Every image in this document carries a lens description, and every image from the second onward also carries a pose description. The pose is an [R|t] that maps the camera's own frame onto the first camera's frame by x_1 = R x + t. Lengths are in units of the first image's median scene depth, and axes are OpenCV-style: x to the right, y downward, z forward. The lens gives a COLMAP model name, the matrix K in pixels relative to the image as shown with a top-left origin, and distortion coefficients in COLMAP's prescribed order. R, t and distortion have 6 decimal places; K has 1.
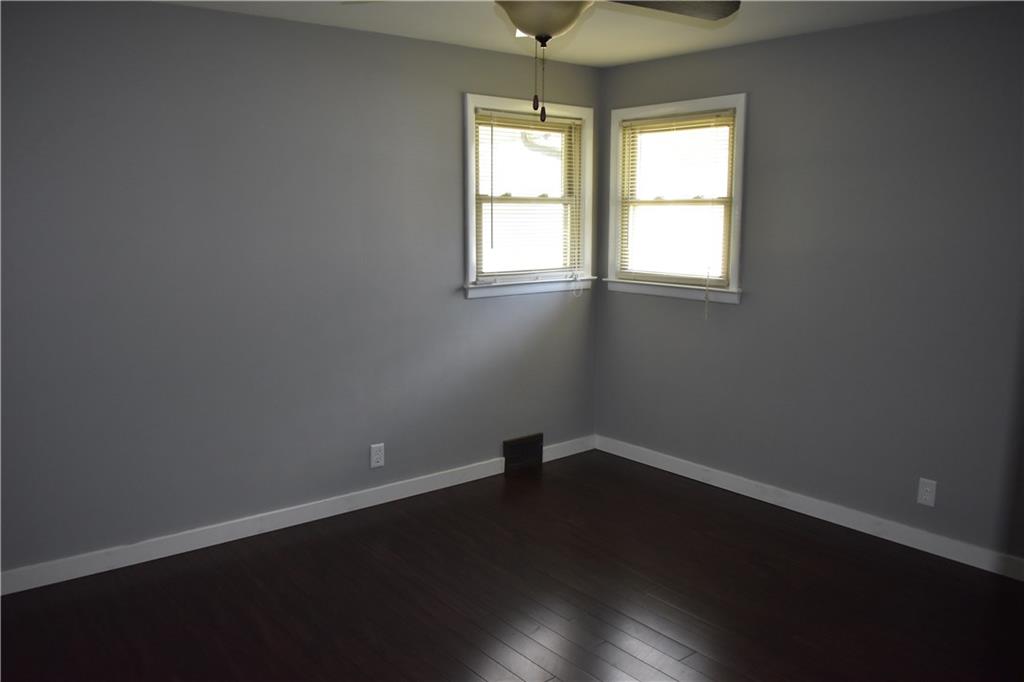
lens RADIAL K [[815.0, 0, 512.6], [0, 815.0, 325.5], [0, 0, 1]] dist [0.000738, -0.000600]
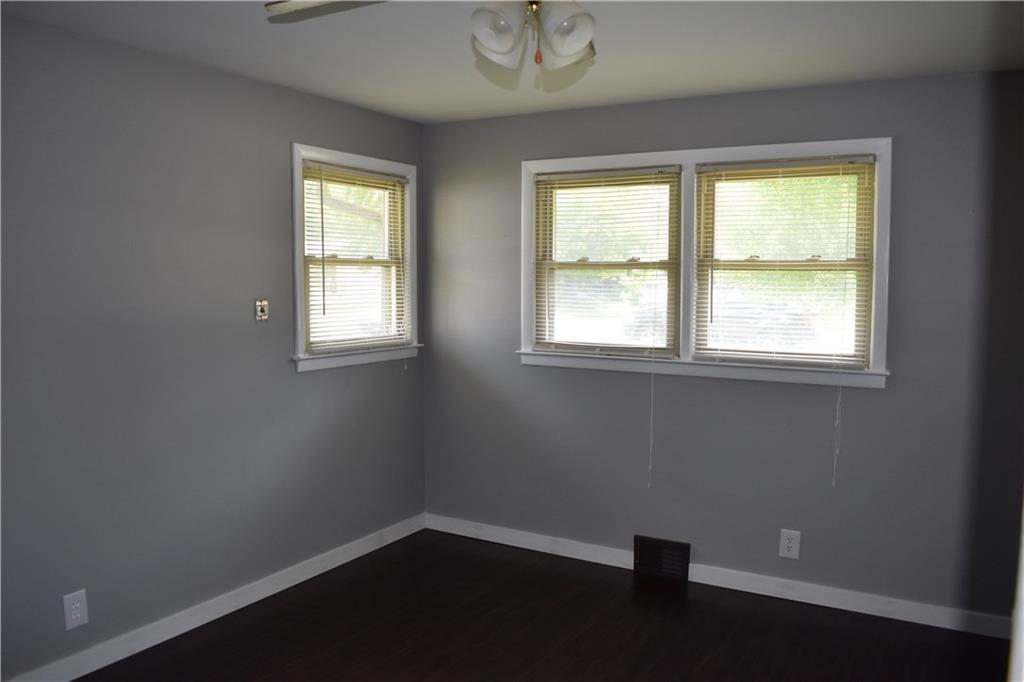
lens RADIAL K [[790.3, 0, 512.0], [0, 790.3, 341.0], [0, 0, 1]] dist [-0.078407, -0.007261]
pose [[0.944067, -0.028097, 0.328553, -0.177876], [0.045870, 0.997866, -0.046469, -0.029449], [-0.326546, 0.058940, 0.943342, 0.201786]]
